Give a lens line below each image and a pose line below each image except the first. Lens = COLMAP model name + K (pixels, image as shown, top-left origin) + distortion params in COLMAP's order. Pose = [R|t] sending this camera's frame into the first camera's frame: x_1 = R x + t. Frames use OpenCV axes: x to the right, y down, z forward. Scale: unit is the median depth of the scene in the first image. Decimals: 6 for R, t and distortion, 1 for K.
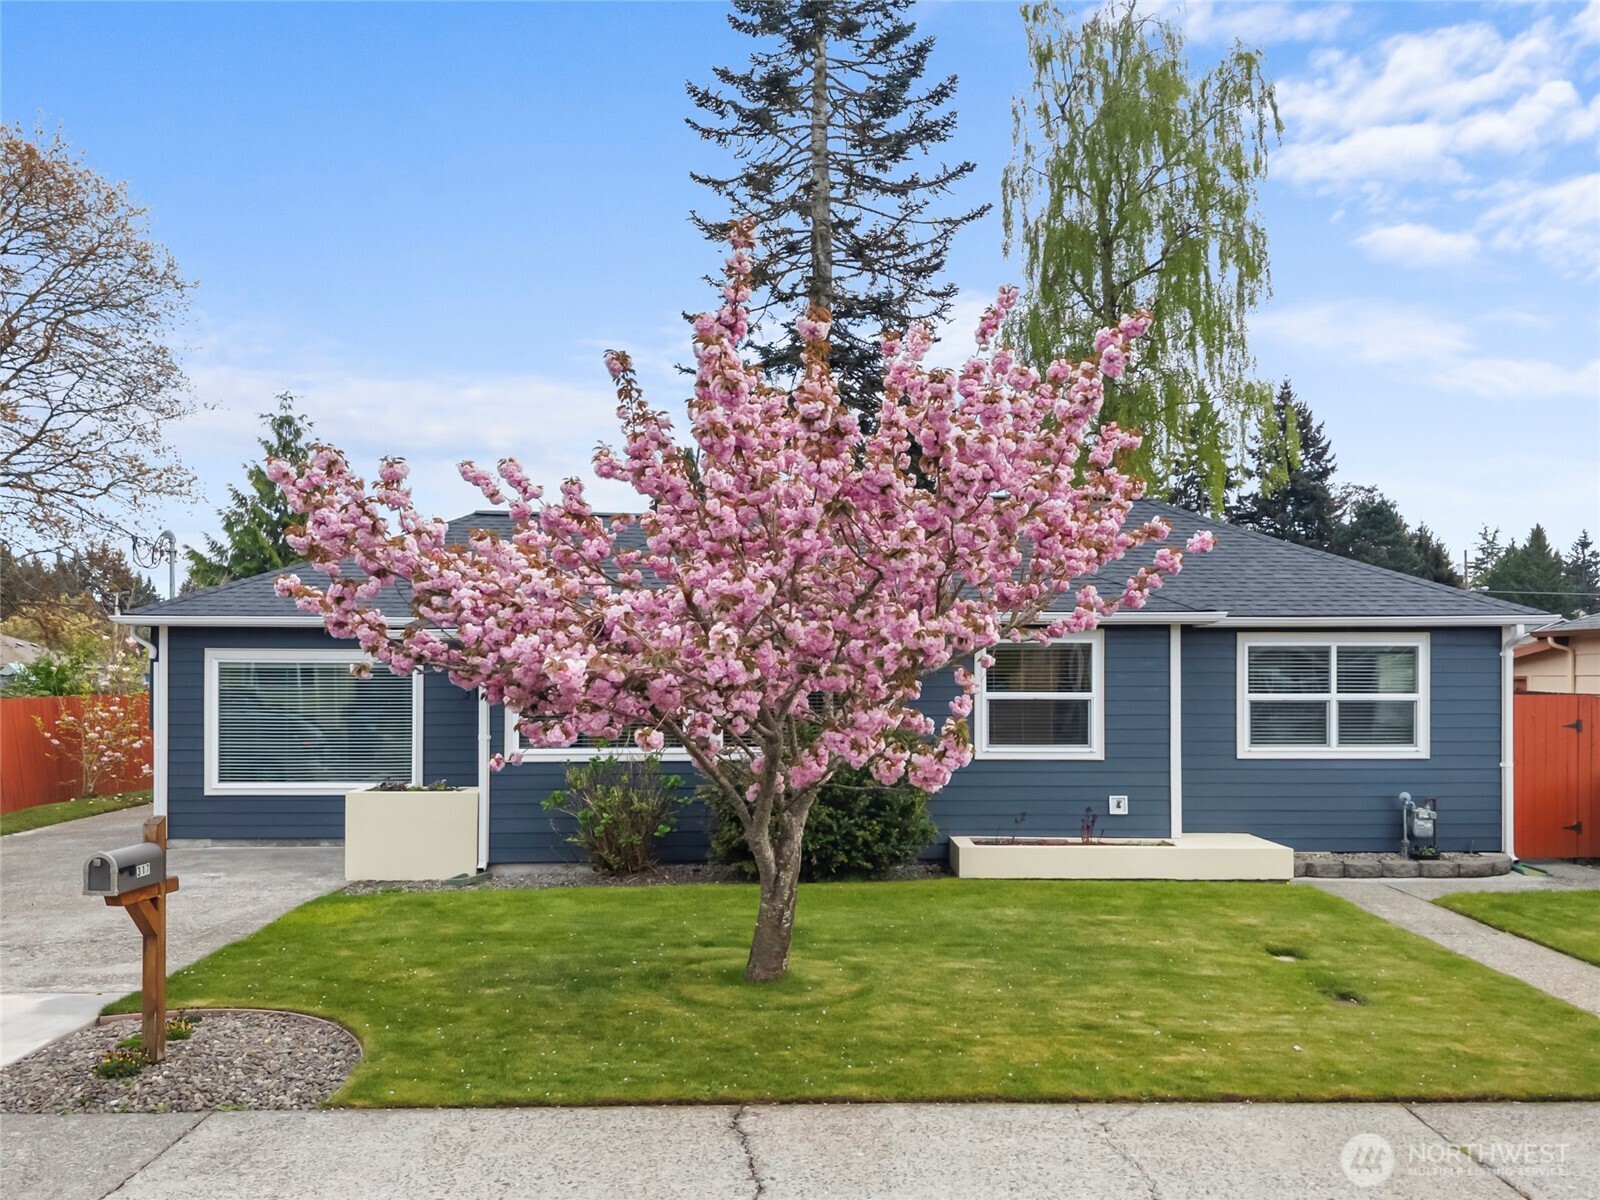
lens RADIAL K [[1440.6, 0, 807.5], [0, 1440.6, 669.0], [0, 0, 1]] dist [0.017060, -0.012086]
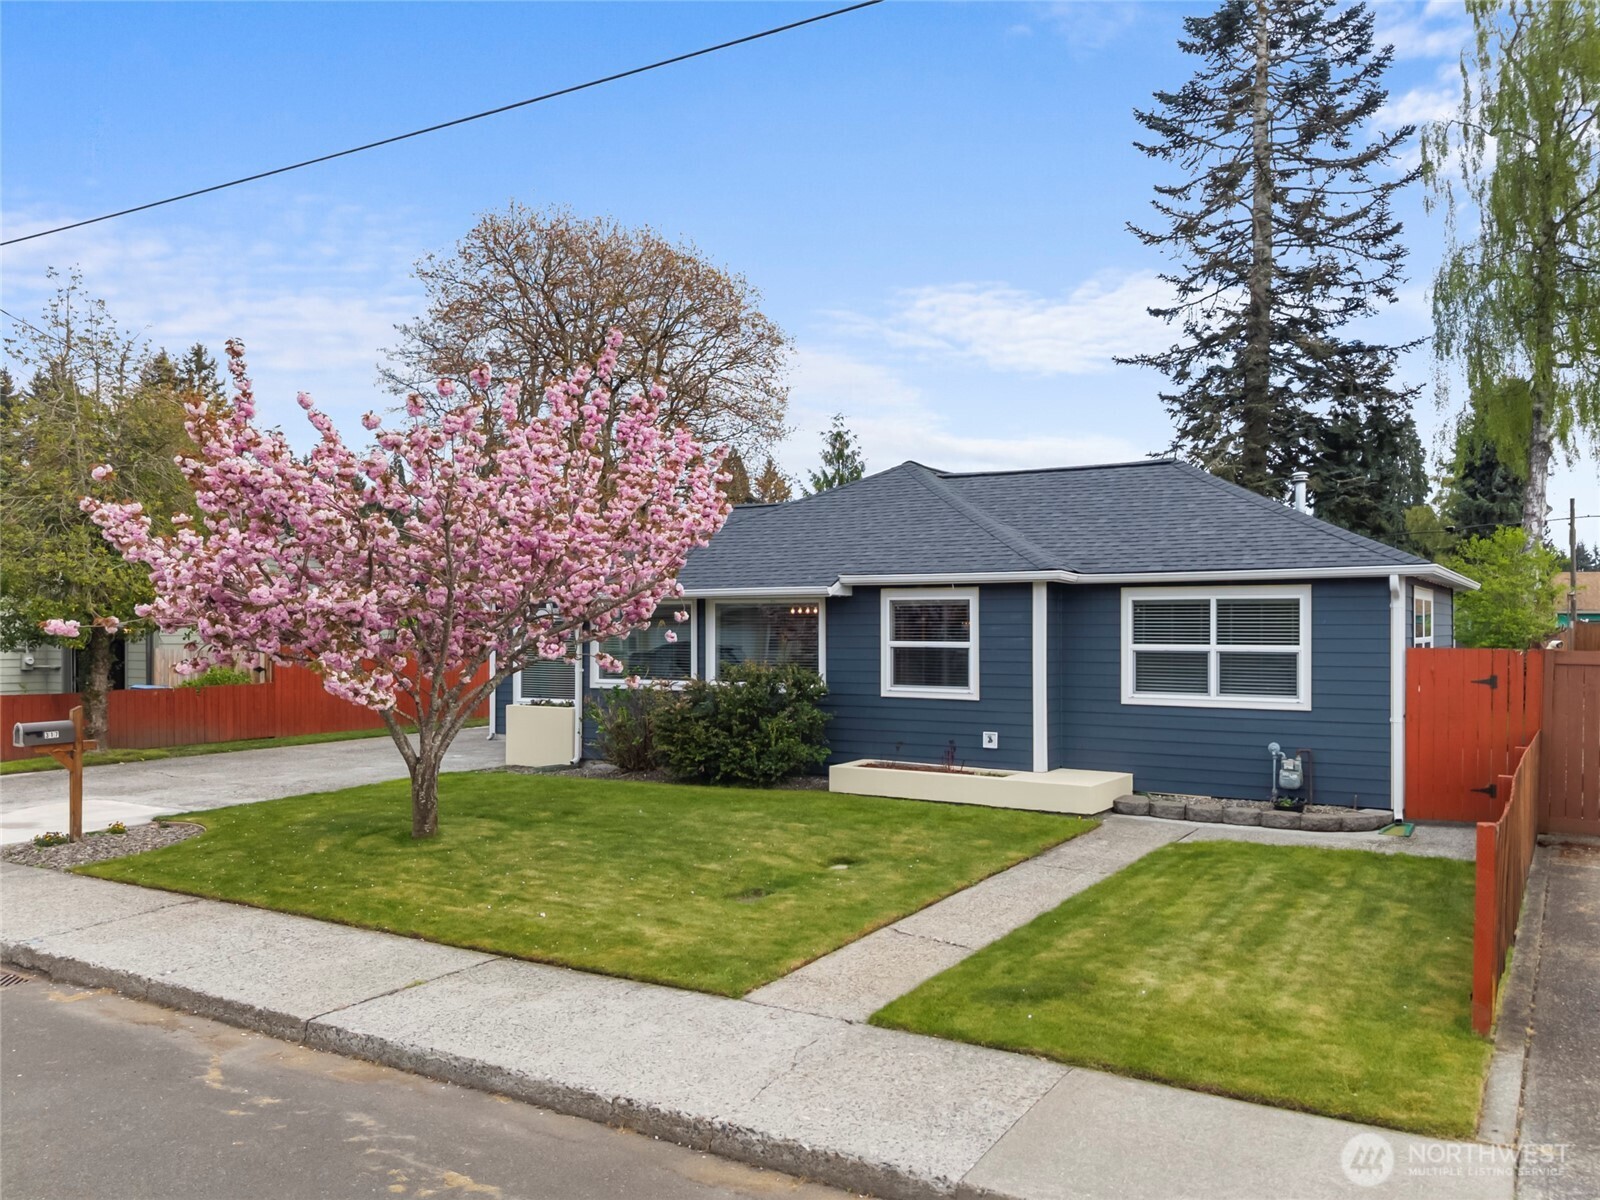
lens RADIAL K [[1199.5, 0, 797.7], [0, 1199.5, 620.0], [0, 0, 1]] dist [0.068773, -0.100351]
pose [[0.843910, -0.003022, -0.536476, 0.578984], [0.003899, 0.999992, 0.000501, -0.002509], [0.536470, -0.002514, 0.843916, 0.102566]]
